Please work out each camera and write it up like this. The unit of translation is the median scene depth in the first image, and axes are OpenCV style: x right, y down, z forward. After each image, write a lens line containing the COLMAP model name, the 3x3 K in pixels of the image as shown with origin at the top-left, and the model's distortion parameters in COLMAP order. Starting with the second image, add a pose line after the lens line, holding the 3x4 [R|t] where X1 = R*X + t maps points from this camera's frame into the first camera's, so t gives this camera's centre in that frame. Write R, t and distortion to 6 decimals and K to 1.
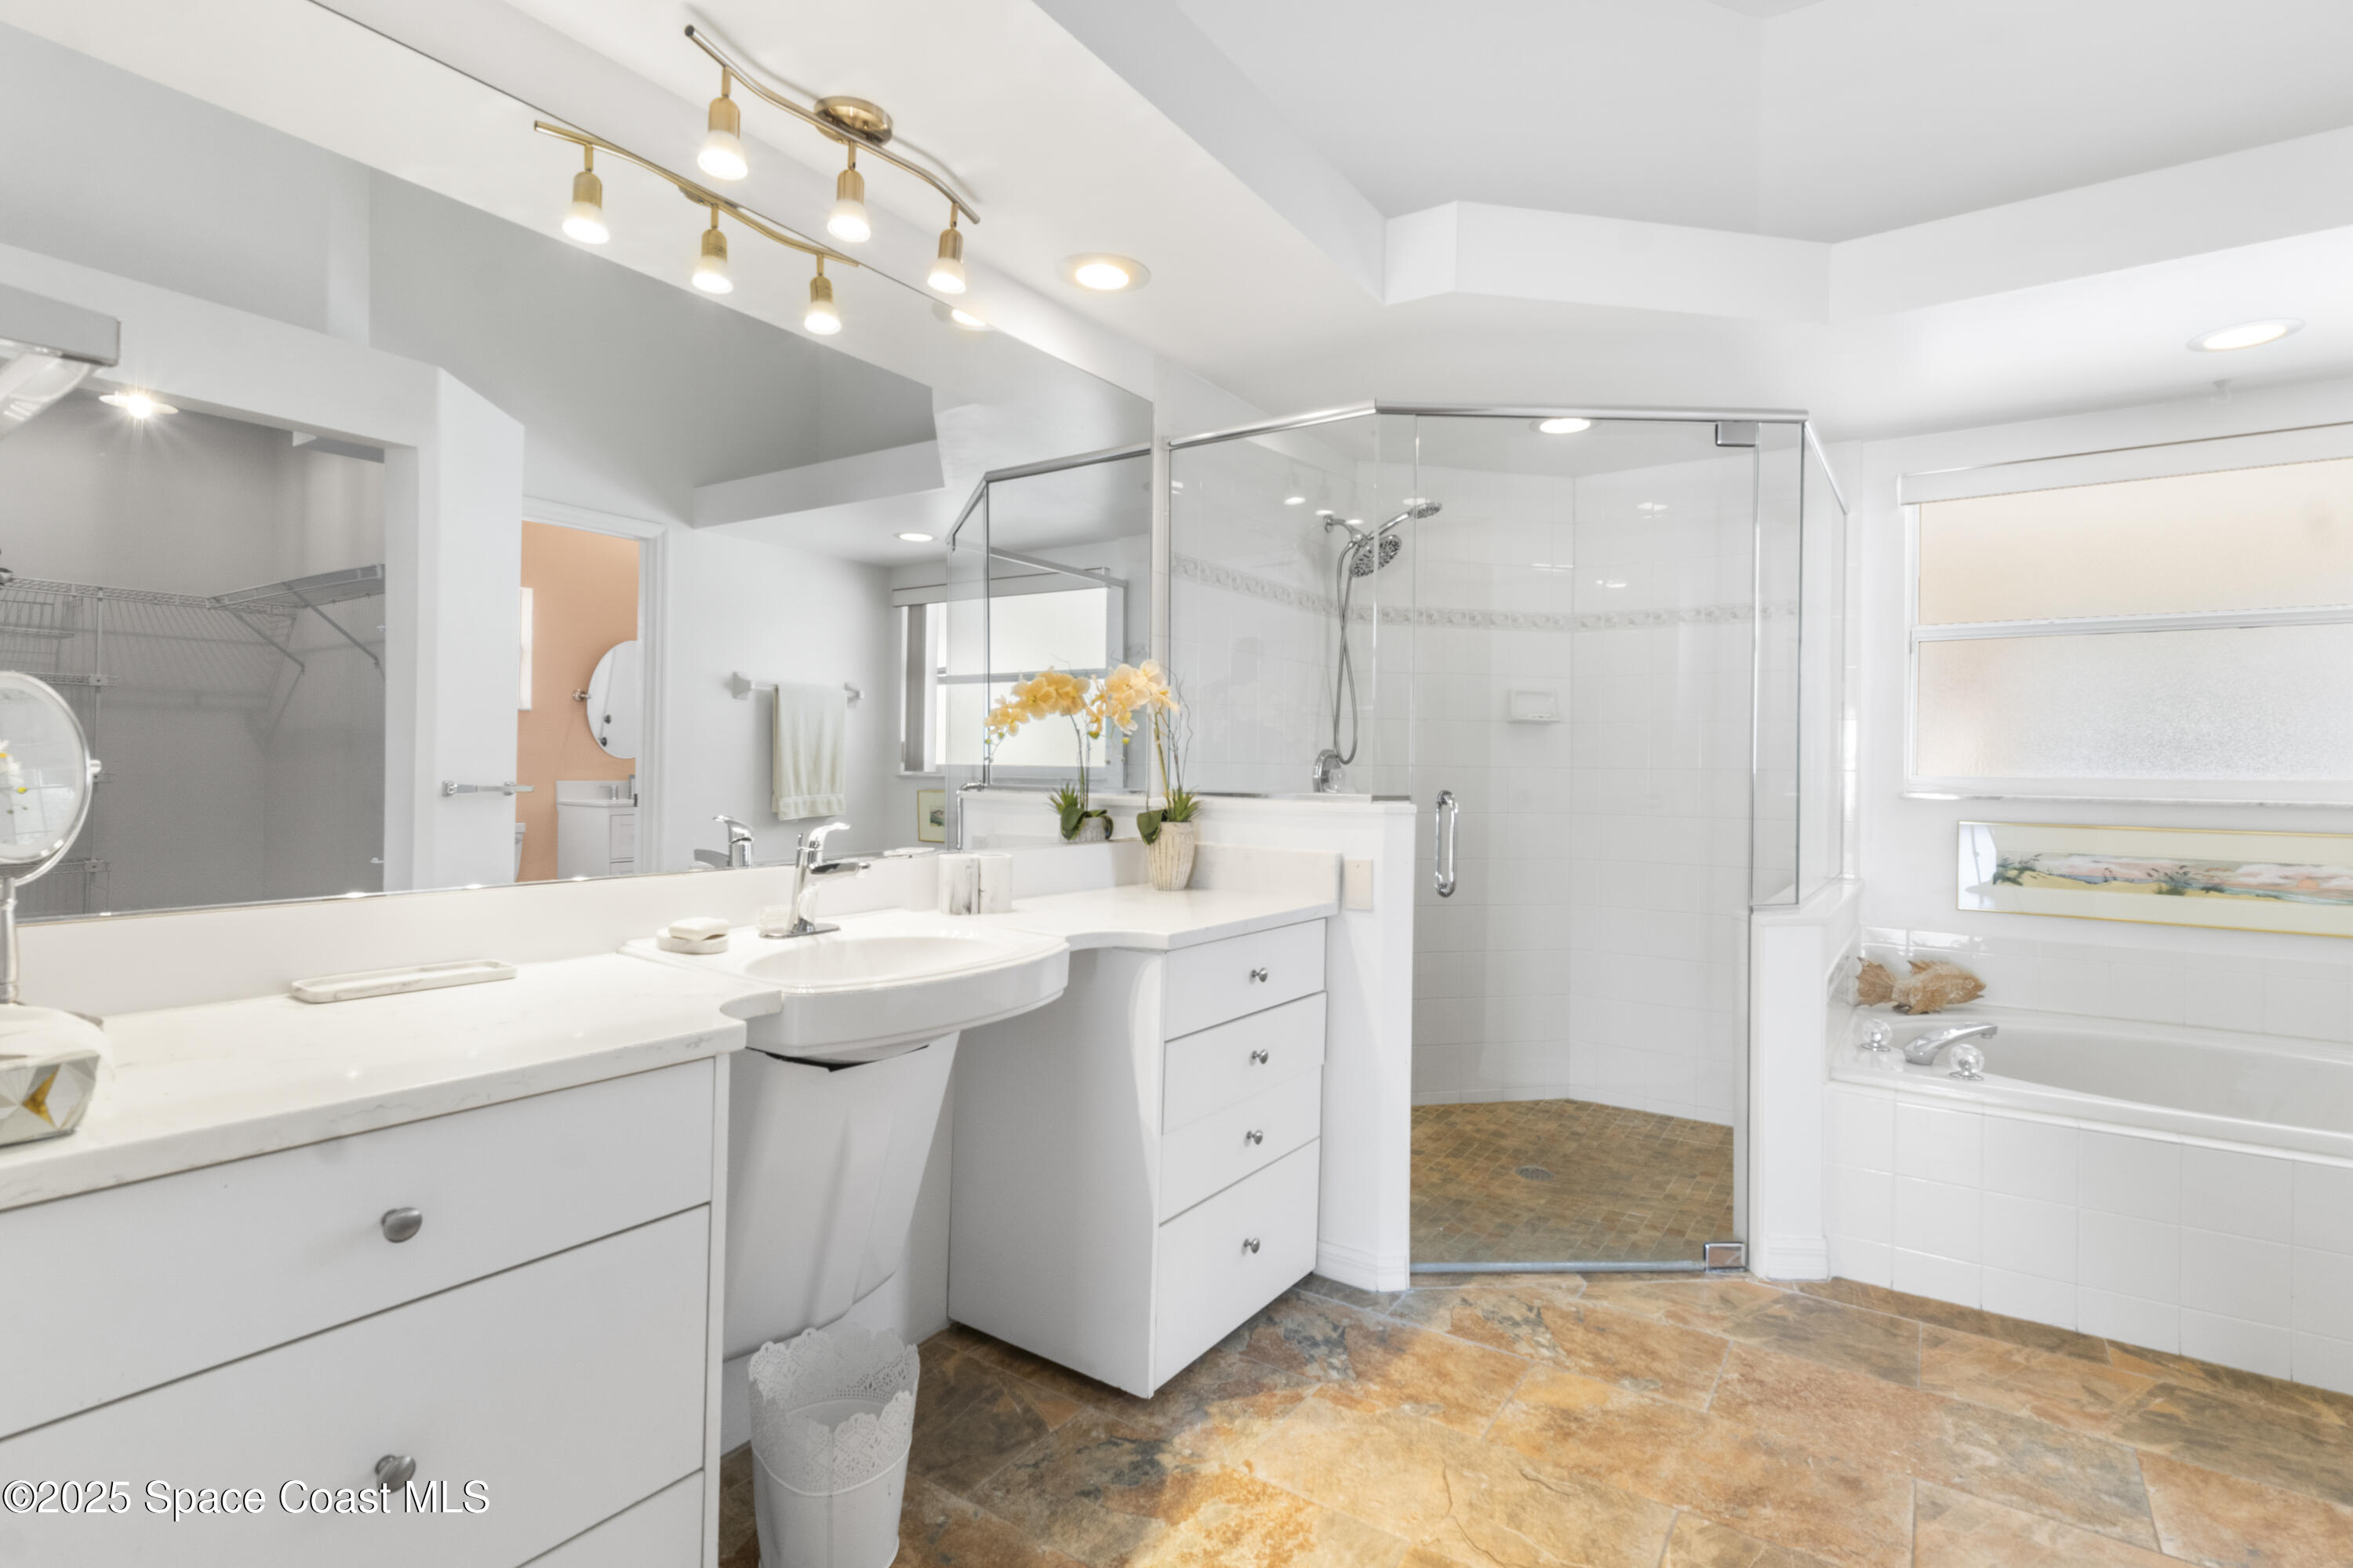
lens RADIAL K [[1152.6, 0, 1175.9], [0, 1152.6, 777.2], [0, 0, 1]] dist [-0.000368, 0.001735]
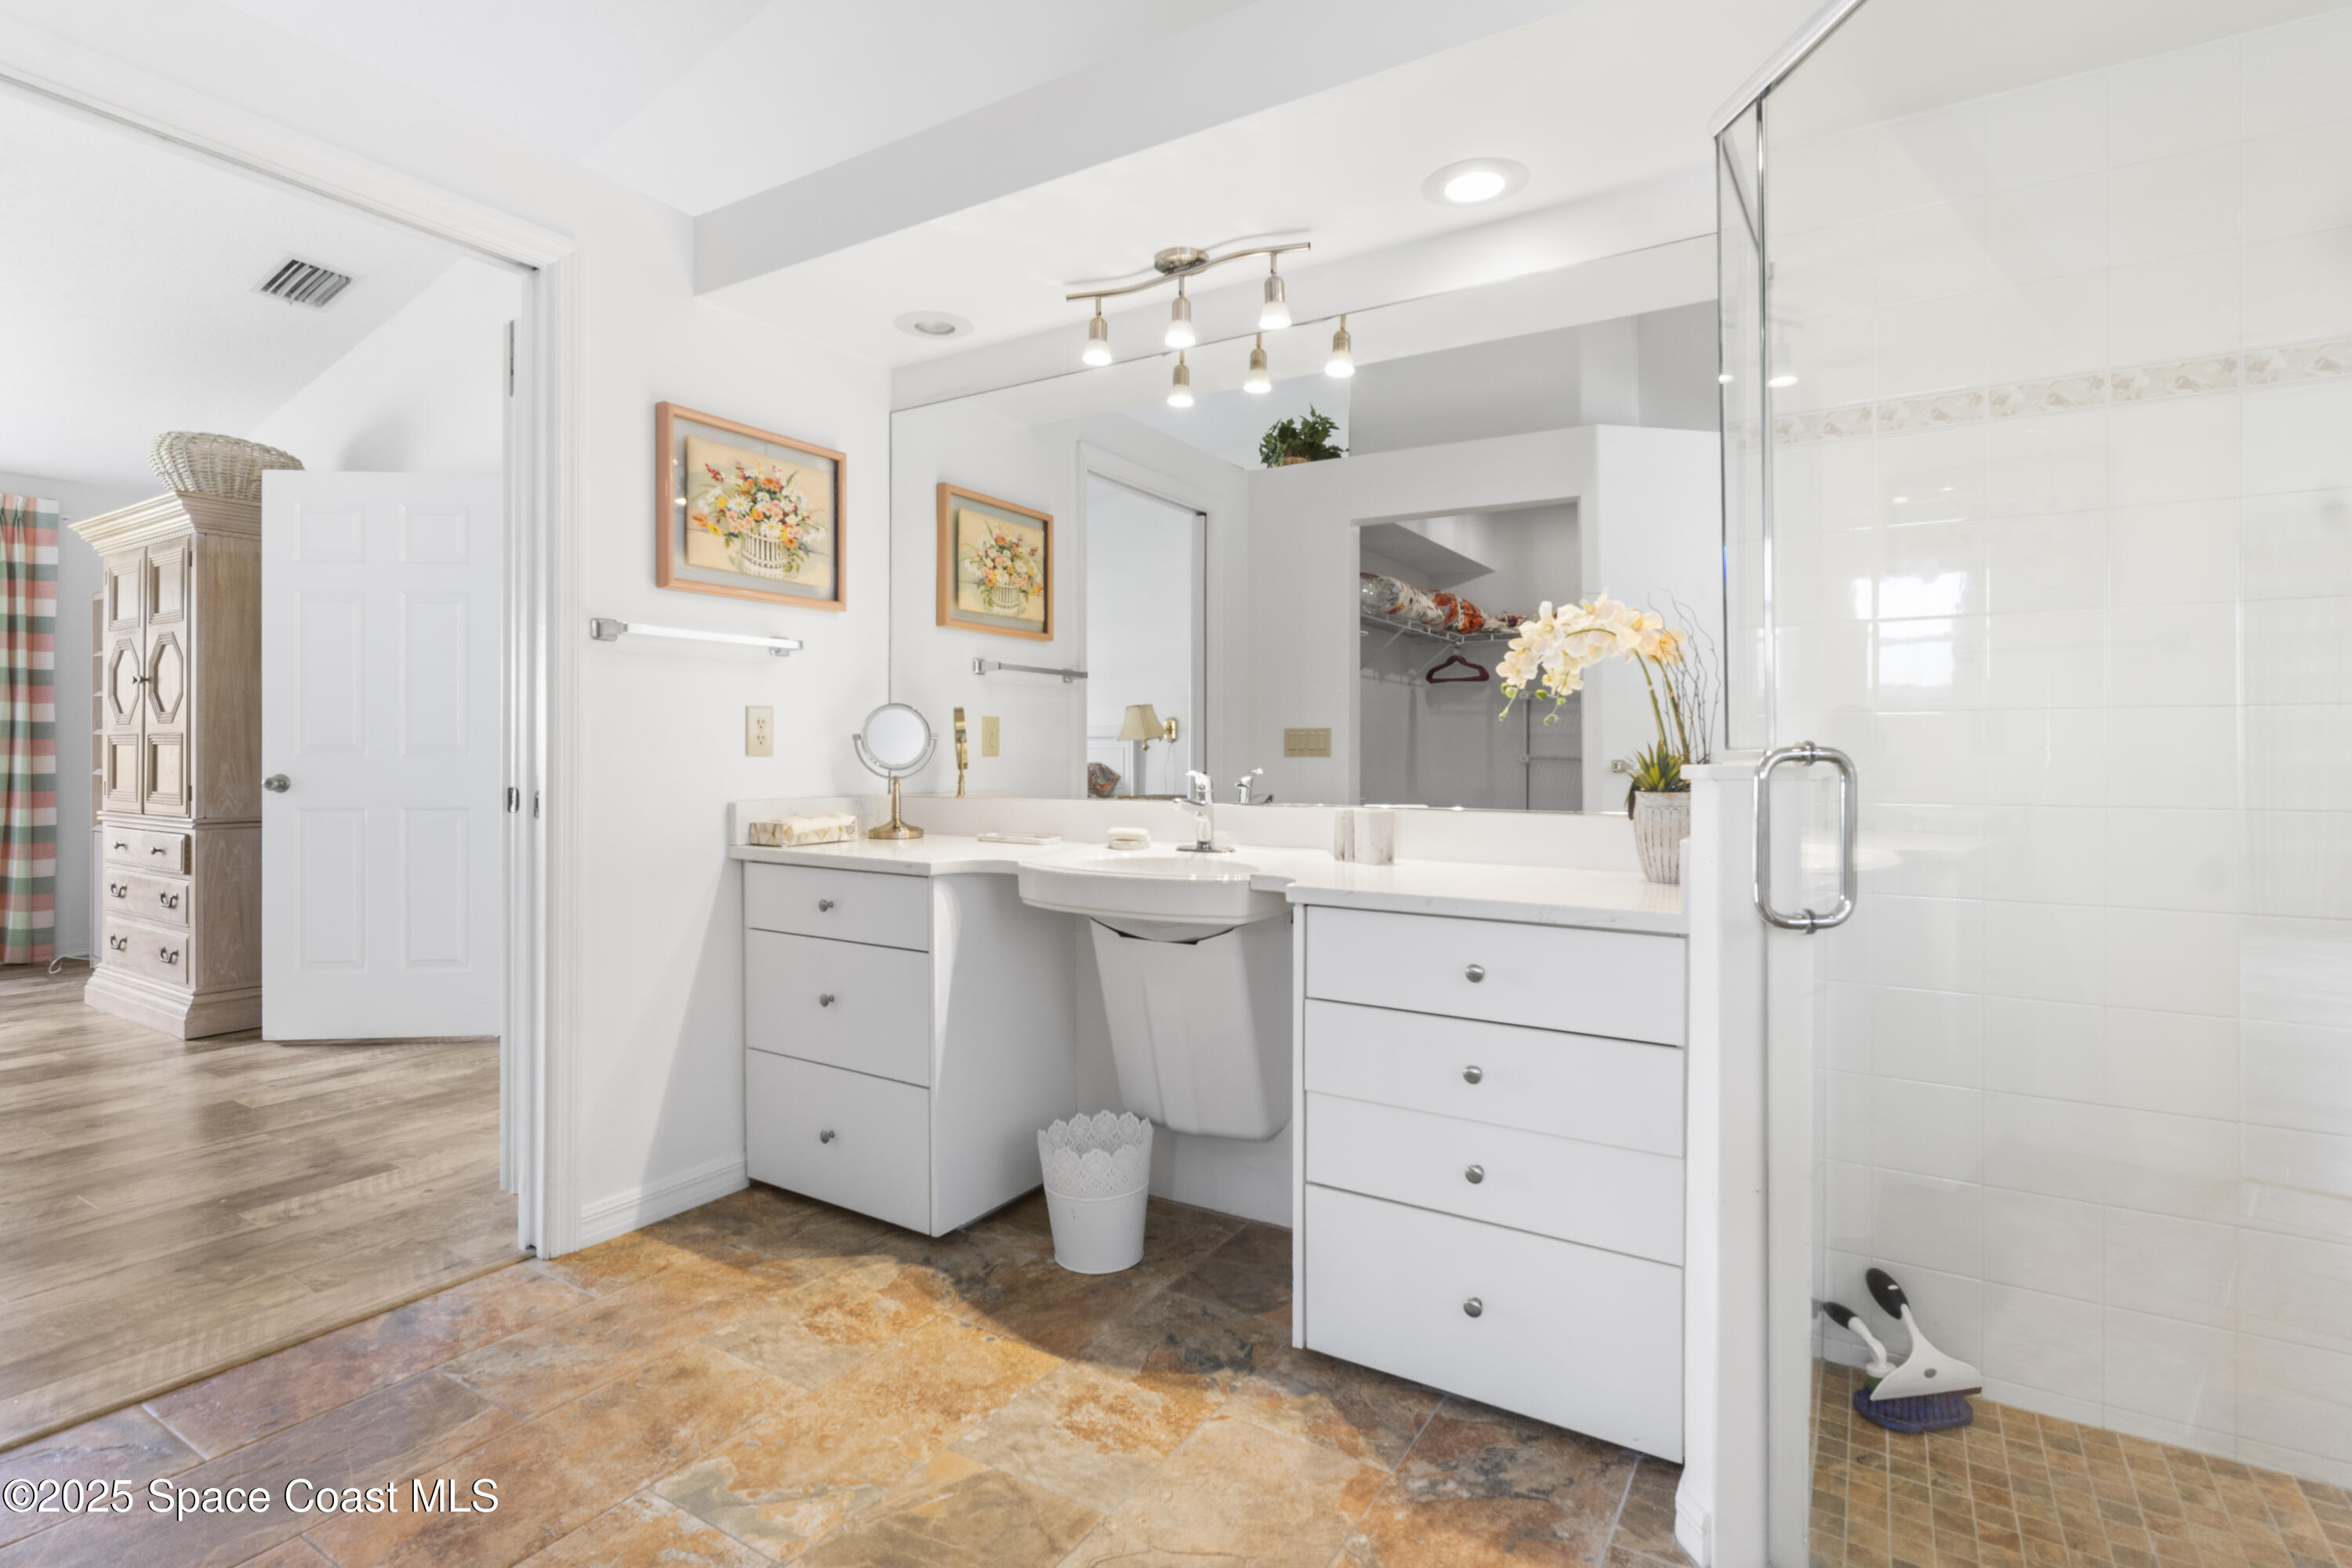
lens RADIAL K [[1152.0, 0, 1171.7], [0, 1152.0, 783.3], [0, 0, 1]] dist [-0.000368, 0.001735]
pose [[0.008783, 0.003855, -0.999954, 0.980241], [-0.009545, 0.999947, 0.003771, 0.044667], [0.999916, 0.009511, 0.008819, 0.879676]]
